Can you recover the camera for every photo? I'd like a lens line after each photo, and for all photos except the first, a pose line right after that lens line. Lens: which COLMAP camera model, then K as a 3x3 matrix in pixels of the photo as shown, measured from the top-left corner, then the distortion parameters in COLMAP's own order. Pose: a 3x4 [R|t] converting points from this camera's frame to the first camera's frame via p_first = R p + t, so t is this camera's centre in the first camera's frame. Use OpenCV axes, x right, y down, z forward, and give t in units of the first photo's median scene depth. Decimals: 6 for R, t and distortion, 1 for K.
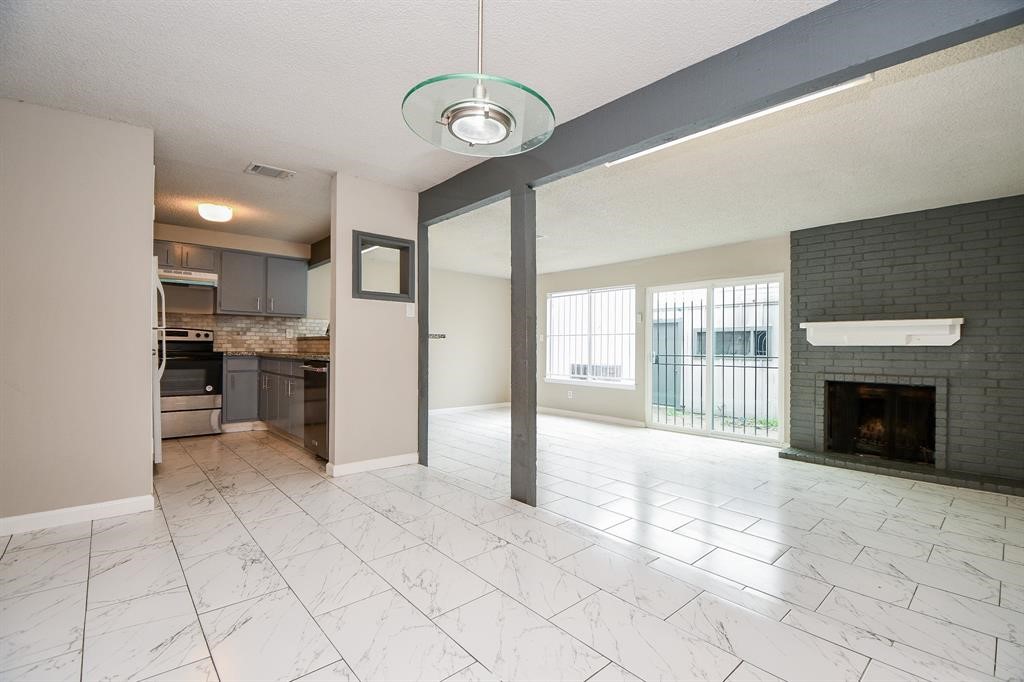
lens RADIAL K [[460.5, 0, 516.2], [0, 460.5, 346.7], [0, 0, 1]] dist [0.013716, -0.017852]
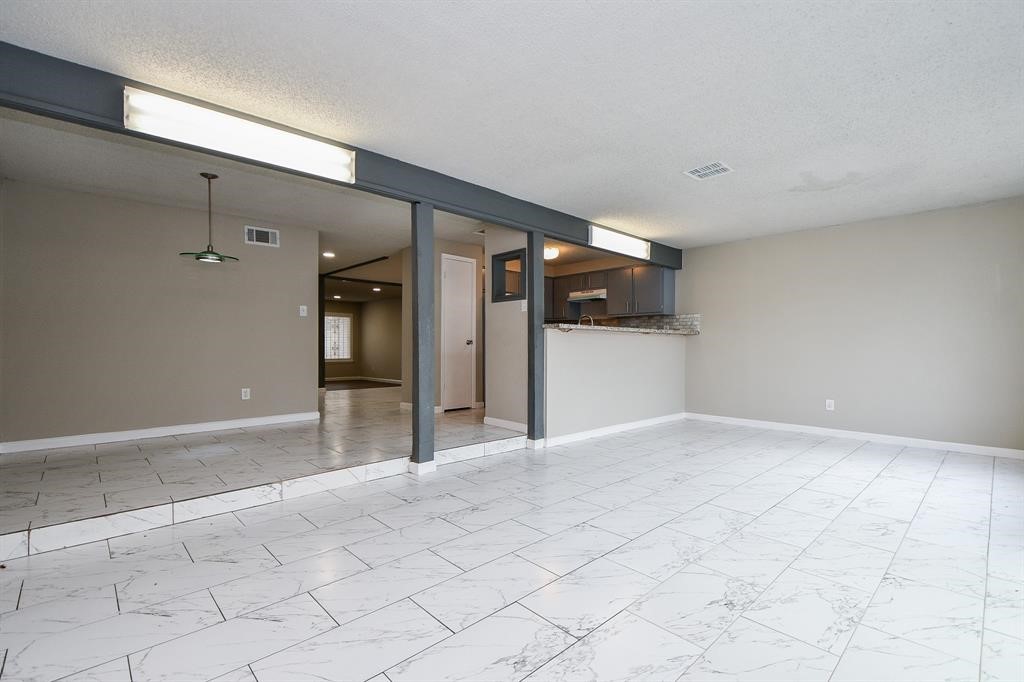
lens RADIAL K [[452.0, 0, 516.5], [0, 452.0, 346.4], [0, 0, 1]] dist [0.014307, -0.000483]
pose [[0.031102, -0.007885, -0.999485, 0.704146], [-0.002461, 0.999965, -0.007965, 0.027117], [0.999513, 0.002707, 0.031082, 0.690342]]
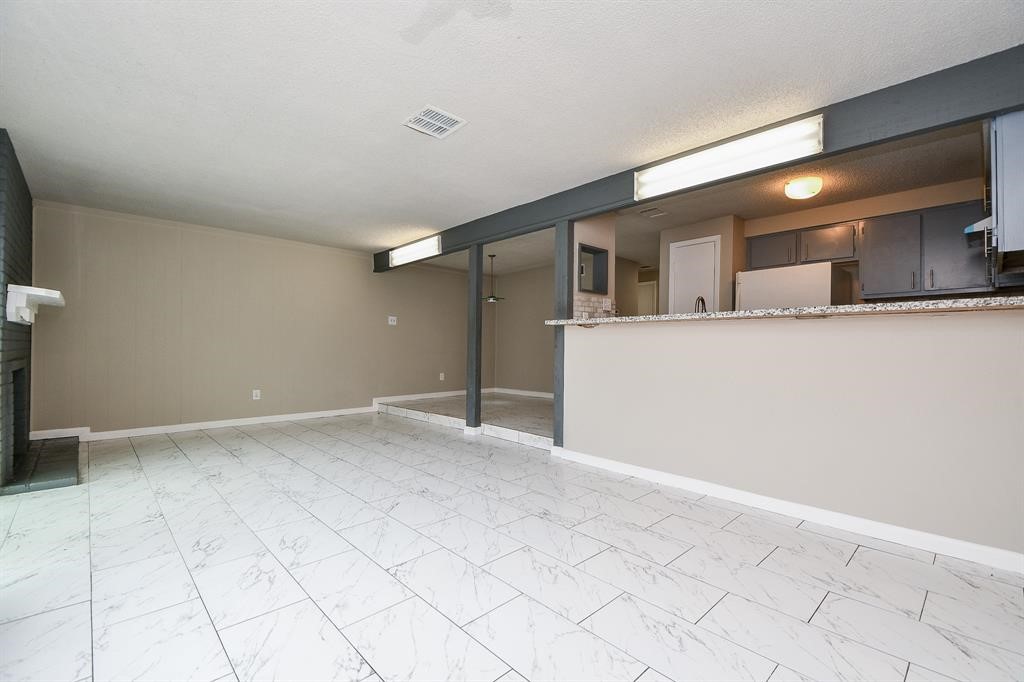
lens RADIAL K [[444.6, 0, 515.4], [0, 444.6, 344.0], [0, 0, 1]] dist [0.031214, -0.007381]
pose [[-0.999303, -0.014722, -0.034307, -0.044125], [-0.014539, 0.999879, -0.005553, 0.022967], [0.034385, -0.005050, -0.999396, 1.529998]]
